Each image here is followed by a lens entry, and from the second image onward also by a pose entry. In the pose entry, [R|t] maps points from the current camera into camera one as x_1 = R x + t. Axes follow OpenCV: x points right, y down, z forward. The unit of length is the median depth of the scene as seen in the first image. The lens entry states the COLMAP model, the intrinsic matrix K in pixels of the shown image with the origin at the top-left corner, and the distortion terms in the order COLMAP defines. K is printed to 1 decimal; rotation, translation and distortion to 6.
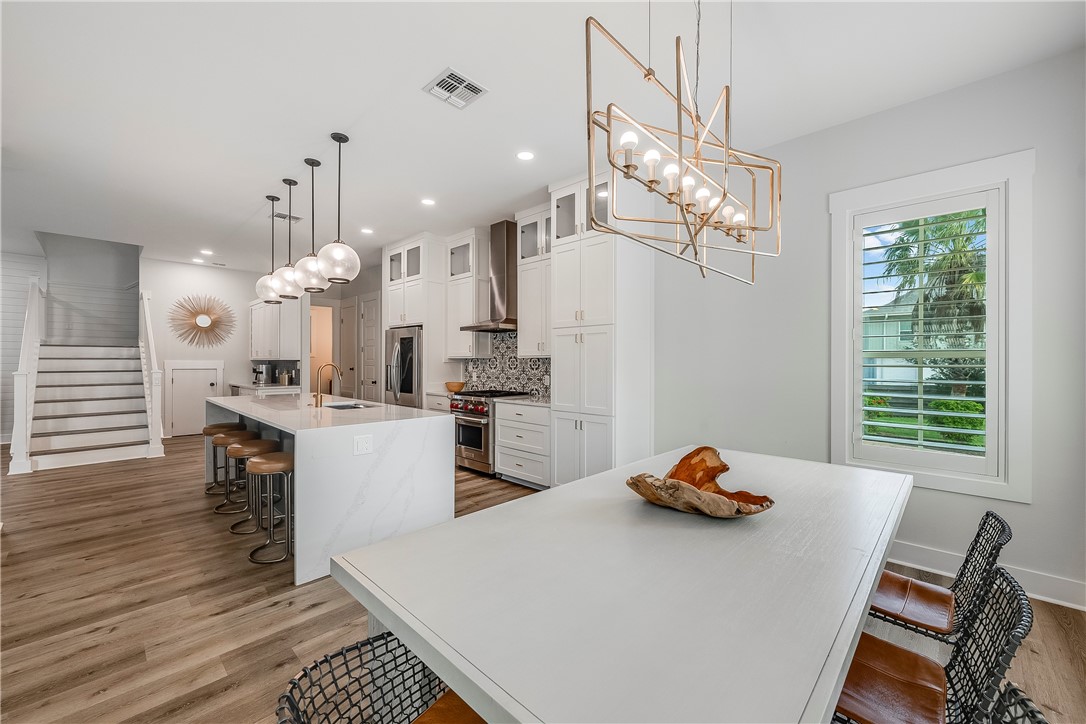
lens RADIAL K [[426.3, 0, 546.0], [0, 426.3, 364.2], [0, 0, 1]] dist [0.002520, -0.000159]
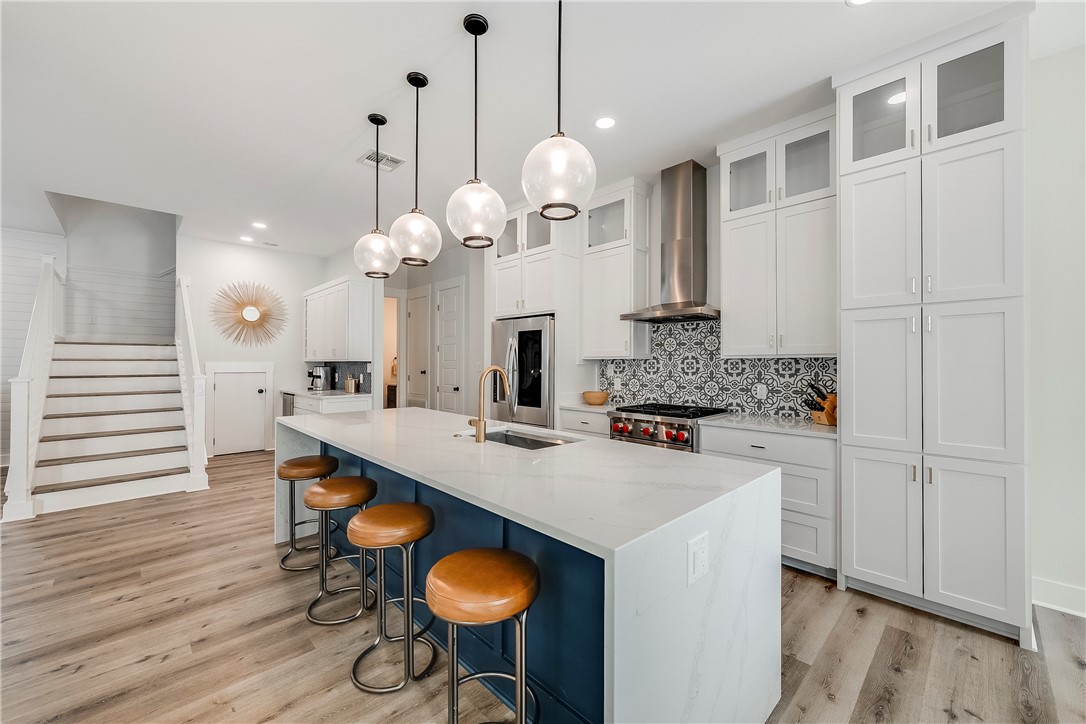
lens RADIAL K [[421.8, 0, 543.0], [0, 421.8, 362.0], [0, 0, 1]] dist [0.002514, 0.000309]
pose [[0.999359, -0.000269, -0.035807, -0.285781], [-0.000003, 0.999971, -0.007601, -0.003434], [0.035808, 0.007596, 0.999330, 0.281749]]
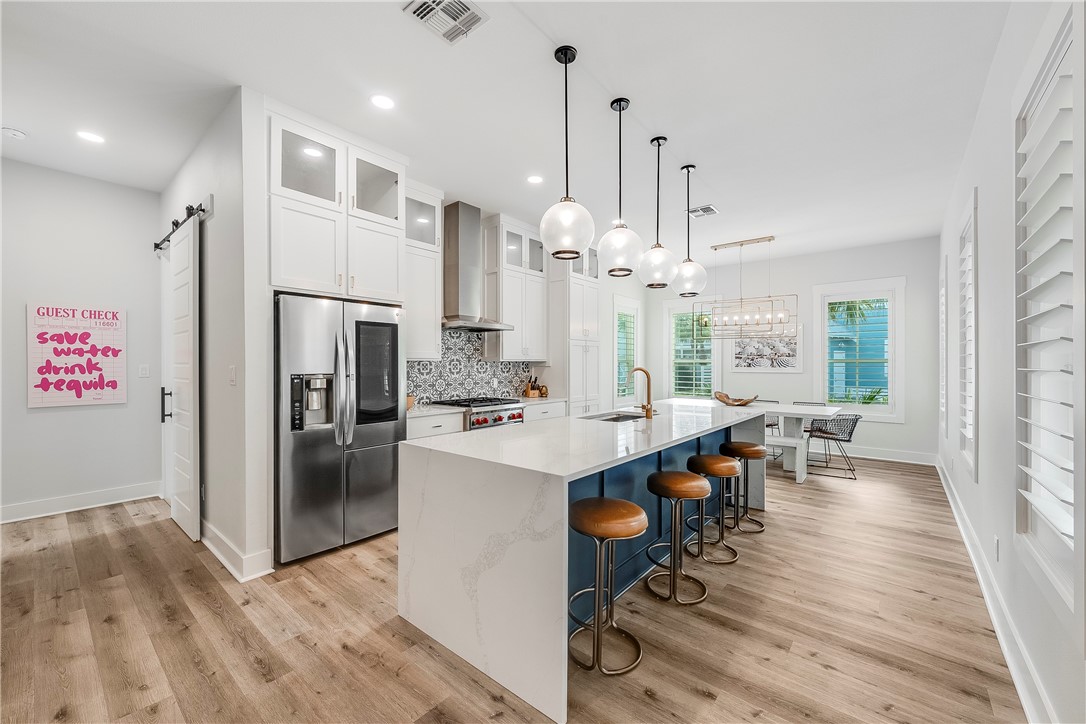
lens RADIAL K [[426.3, 0, 546.0], [0, 426.3, 364.2], [0, 0, 1]] dist [0.002520, -0.000159]
pose [[-0.066394, -0.002977, 0.997789, -0.922509], [0.005158, 0.999981, 0.003327, -0.009264], [-0.997780, 0.005368, -0.066377, 0.841578]]
